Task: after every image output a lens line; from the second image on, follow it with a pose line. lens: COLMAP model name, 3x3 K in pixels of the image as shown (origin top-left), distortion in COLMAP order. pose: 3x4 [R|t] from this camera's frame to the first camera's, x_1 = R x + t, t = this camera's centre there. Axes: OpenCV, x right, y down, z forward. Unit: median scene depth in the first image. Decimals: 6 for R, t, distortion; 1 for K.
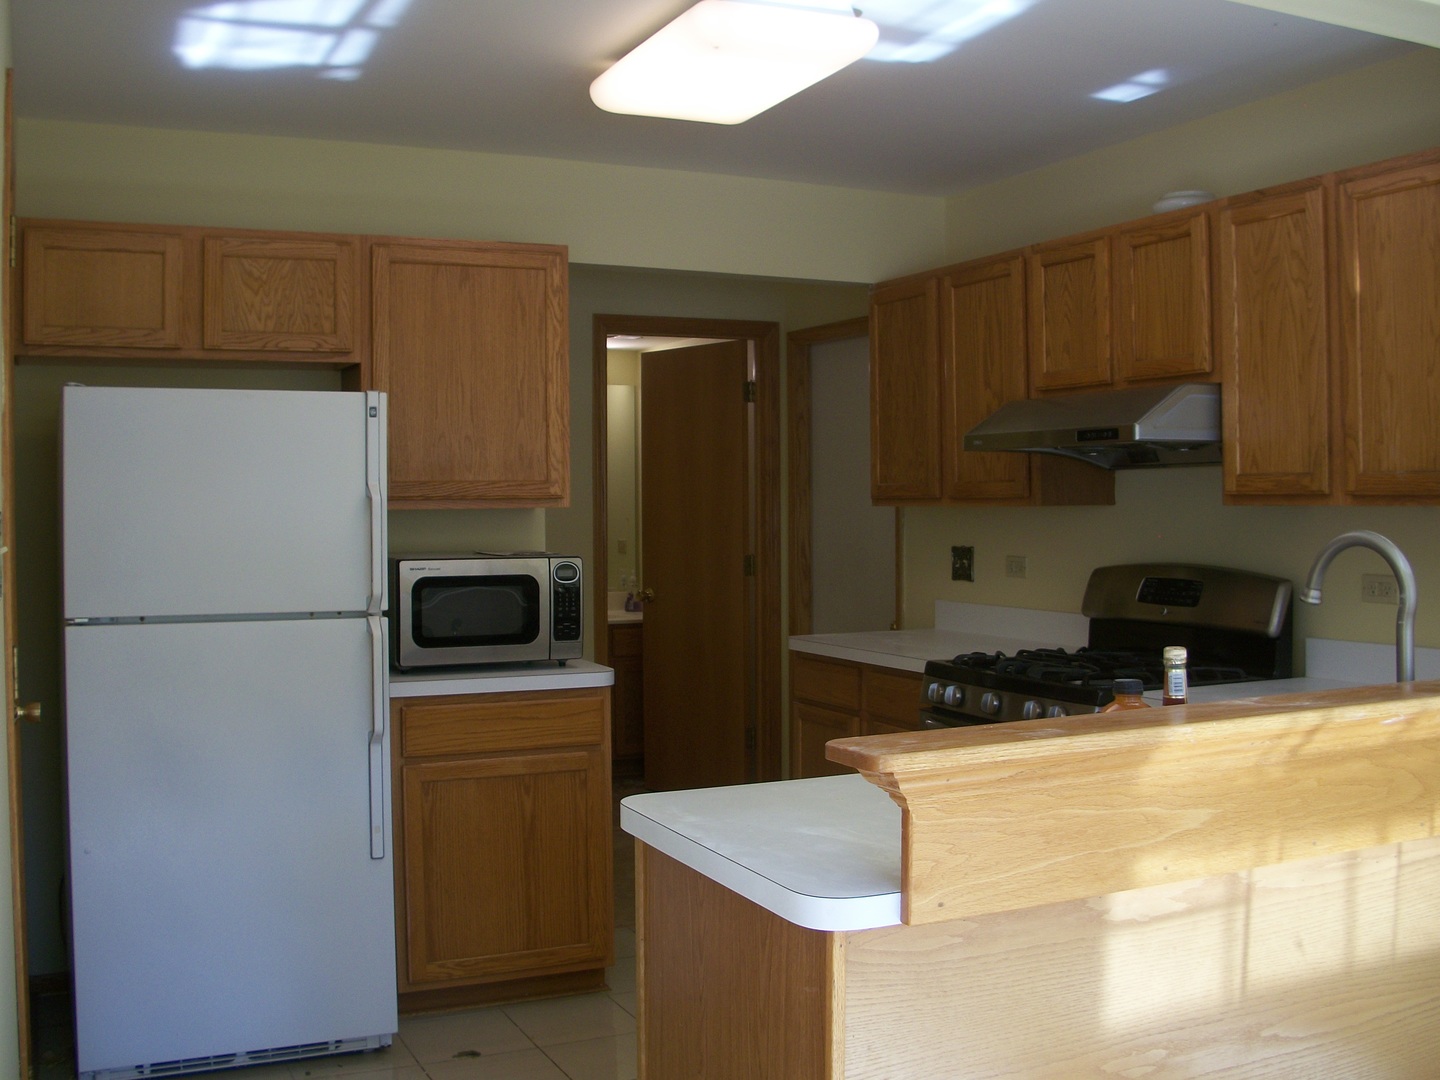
lens RADIAL K [[1494.4, 0, 720.0], [0, 1494.4, 504.4], [0, 0, 1]] dist [-0.213910, 0.190497]
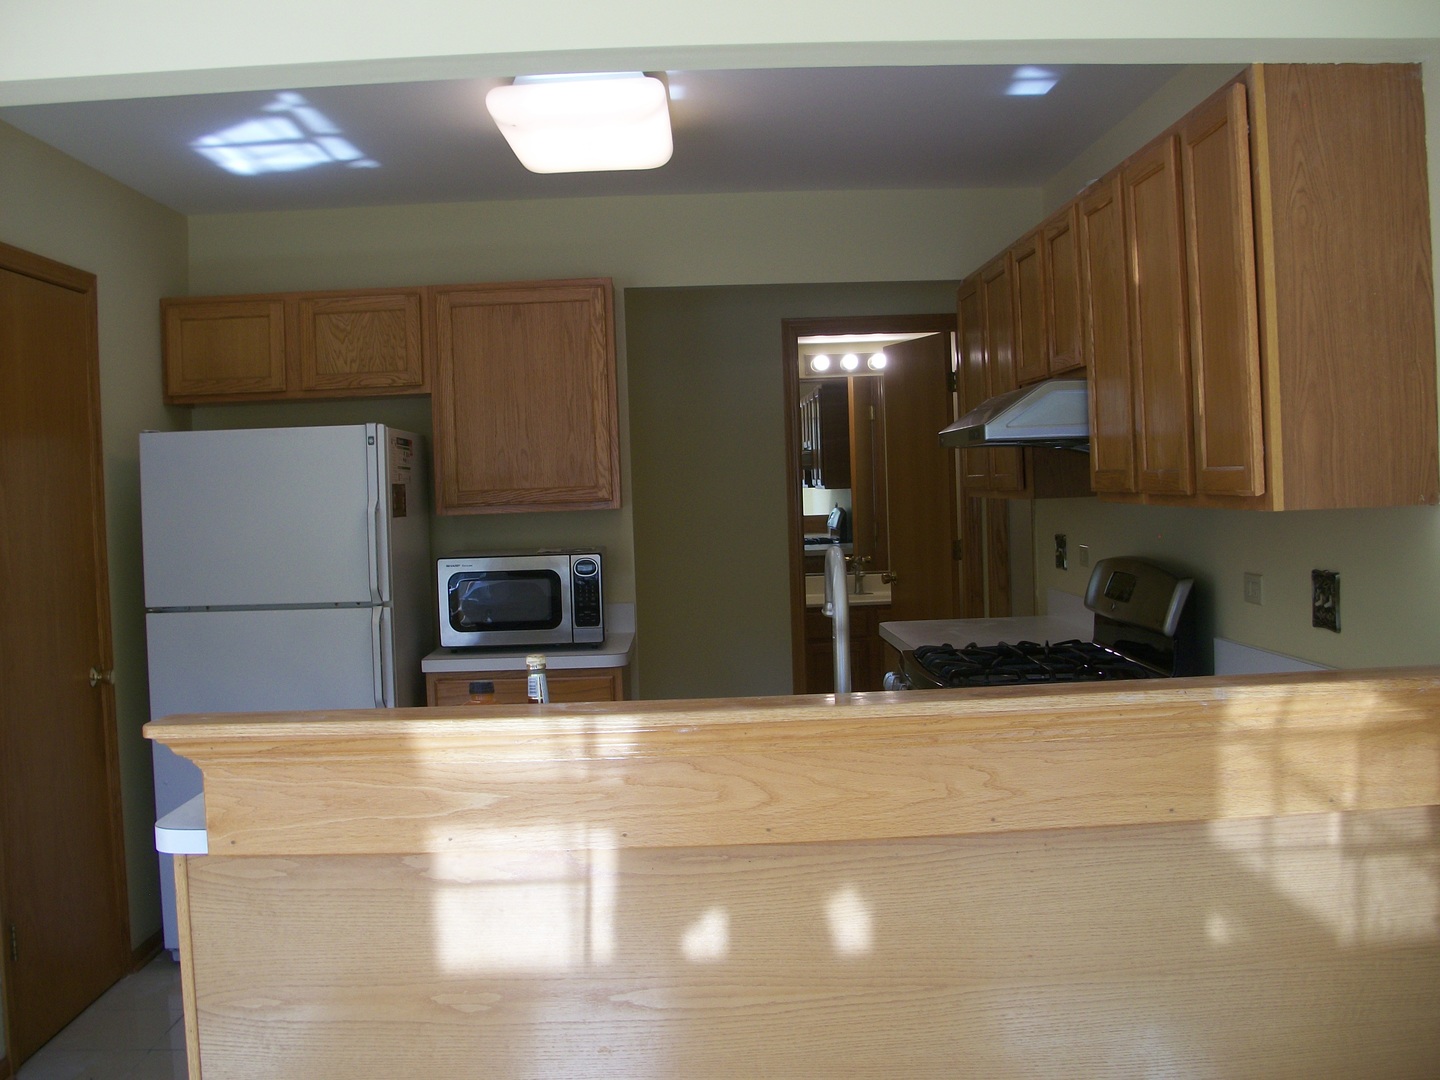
lens RADIAL K [[1494.4, 0, 720.0], [0, 1494.4, 504.4], [0, 0, 1]] dist [-0.213910, 0.190497]
pose [[0.913199, -0.018596, -0.407089, 0.475449], [0.027323, 0.999504, 0.015634, -0.018583], [0.406597, -0.025400, 0.913255, -0.006815]]
